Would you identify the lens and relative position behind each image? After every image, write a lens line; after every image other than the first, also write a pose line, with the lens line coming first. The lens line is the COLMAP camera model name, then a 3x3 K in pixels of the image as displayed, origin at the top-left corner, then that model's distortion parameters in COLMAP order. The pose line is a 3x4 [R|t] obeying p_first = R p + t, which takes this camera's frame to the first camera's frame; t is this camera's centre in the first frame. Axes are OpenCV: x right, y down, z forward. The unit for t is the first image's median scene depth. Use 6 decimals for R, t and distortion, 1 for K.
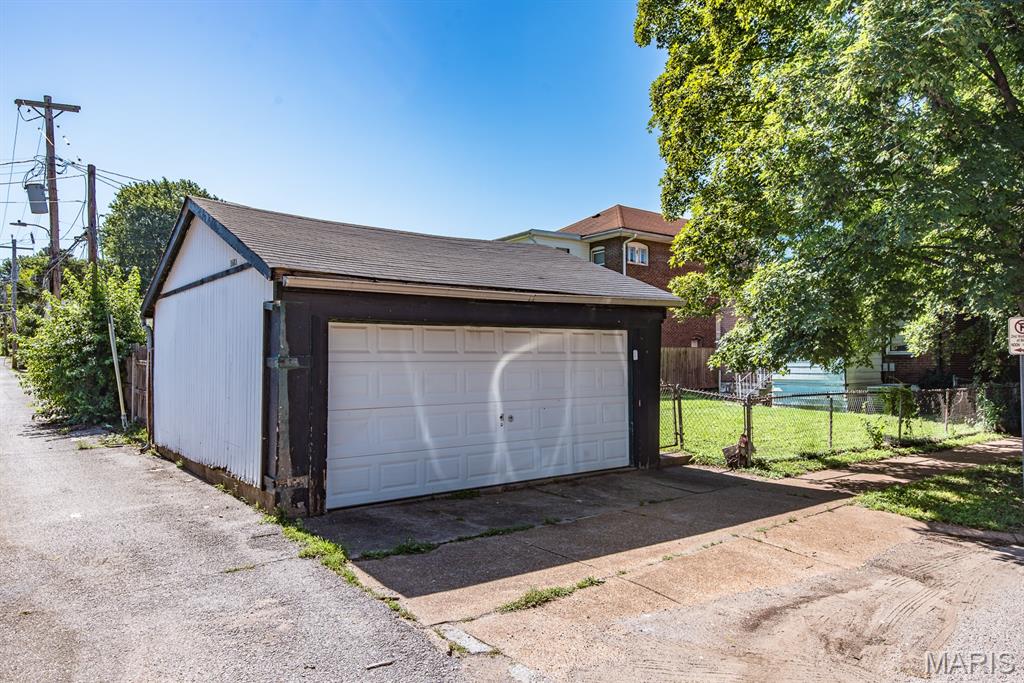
lens RADIAL K [[680.3, 0, 509.2], [0, 680.3, 348.9], [0, 0, 1]] dist [0.024160, -0.006784]
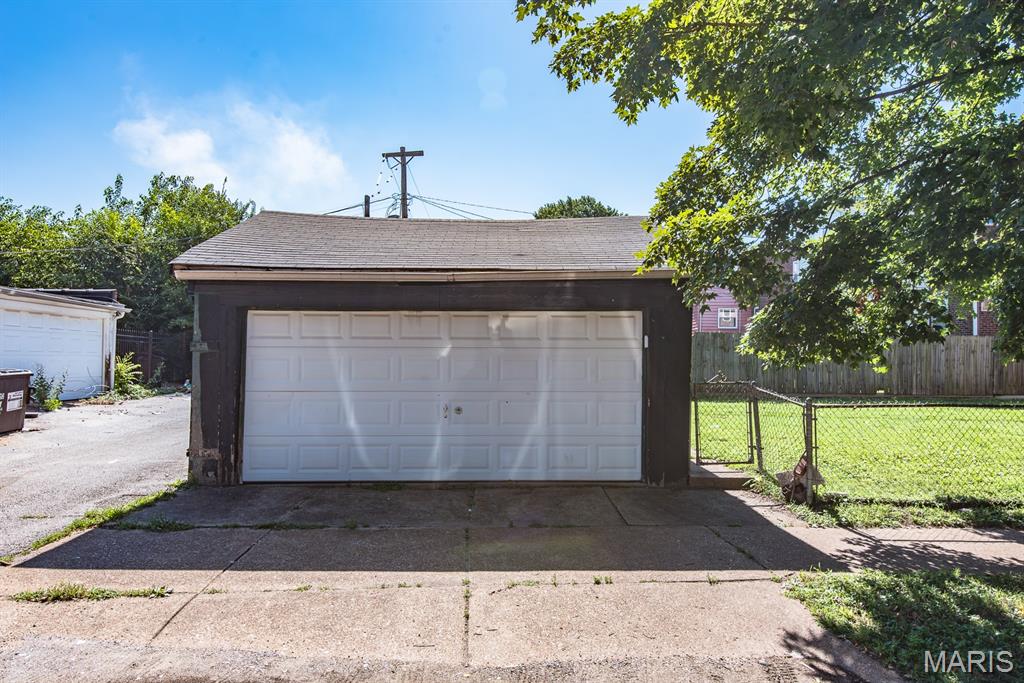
lens RADIAL K [[645.3, 0, 514.4], [0, 645.3, 333.7], [0, 0, 1]] dist [0.017371, -0.006273]
pose [[0.812433, -0.009040, -0.582985, 0.620642], [0.001845, 0.999915, -0.012934, 0.011206], [0.583052, 0.009432, 0.812380, 0.366122]]
